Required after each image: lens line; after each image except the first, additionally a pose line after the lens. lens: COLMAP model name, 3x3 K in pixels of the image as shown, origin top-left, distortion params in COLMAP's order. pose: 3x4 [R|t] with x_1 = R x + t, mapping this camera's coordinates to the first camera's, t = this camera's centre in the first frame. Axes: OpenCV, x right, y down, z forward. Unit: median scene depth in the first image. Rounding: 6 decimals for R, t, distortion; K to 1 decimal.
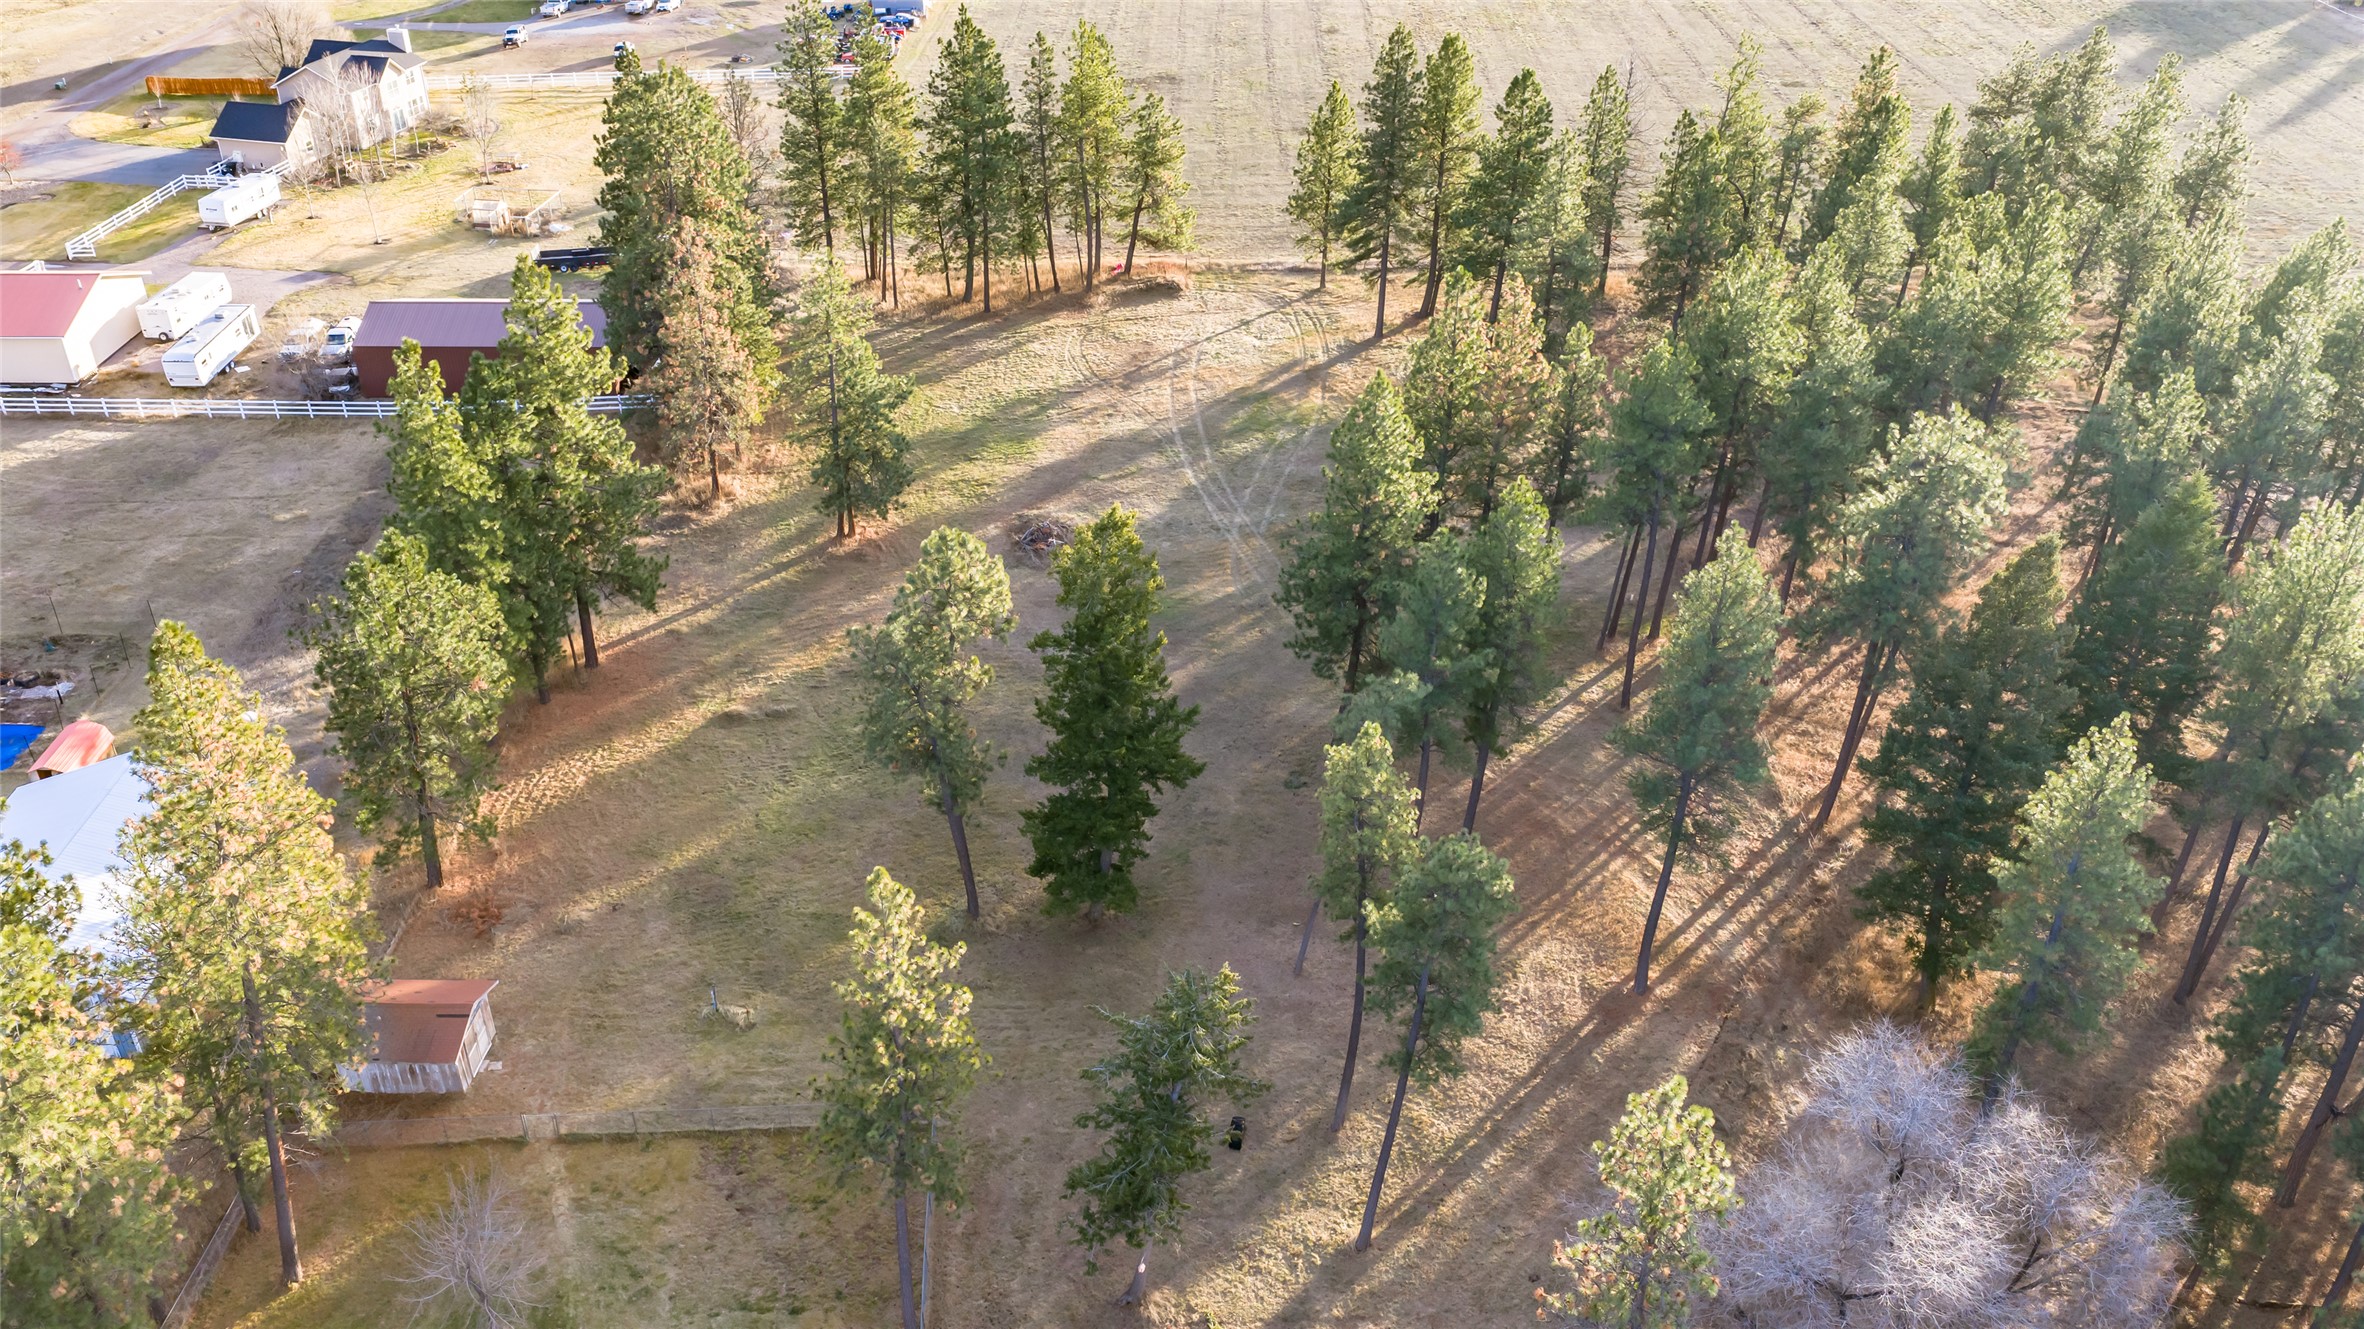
lens RADIAL K [[2058.1, 0, 1118.8], [0, 2058.1, 662.9], [0, 0, 1]] dist [0.052516, -0.093216]
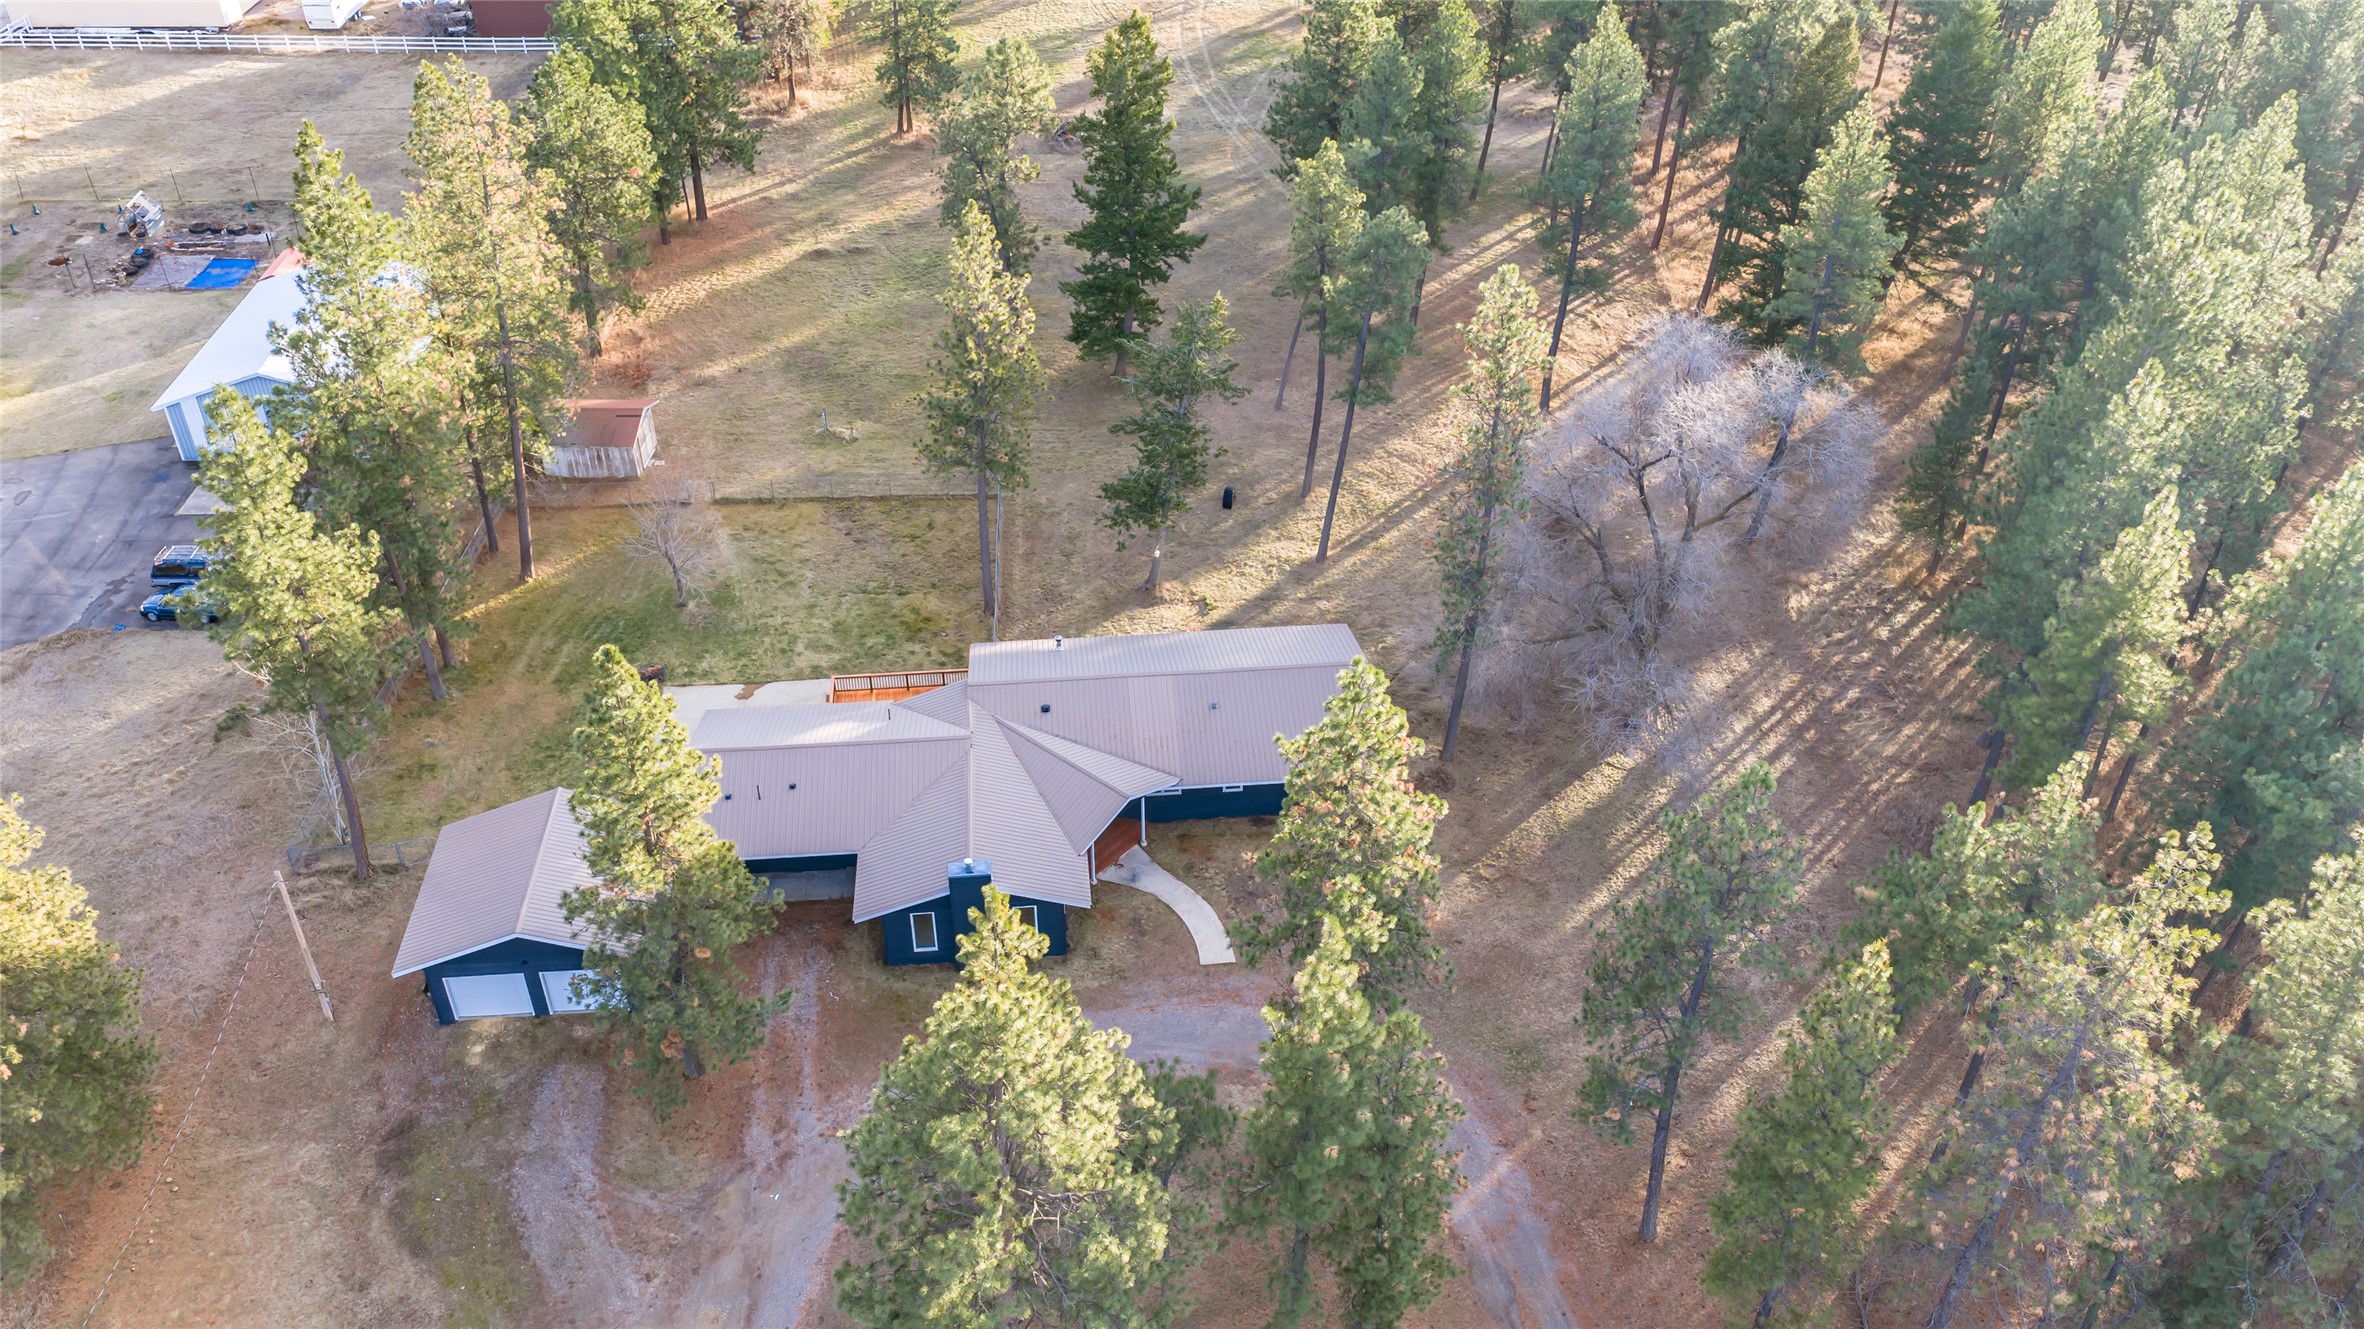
lens RADIAL K [[2058.1, 0, 1118.8], [0, 2058.1, 662.9], [0, 0, 1]] dist [0.052516, -0.093216]
pose [[0.999991, 0.000909, -0.004055, -0.005993], [-0.000566, 0.996465, 0.084004, 0.178709], [0.004117, -0.084001, 0.996457, -0.257238]]
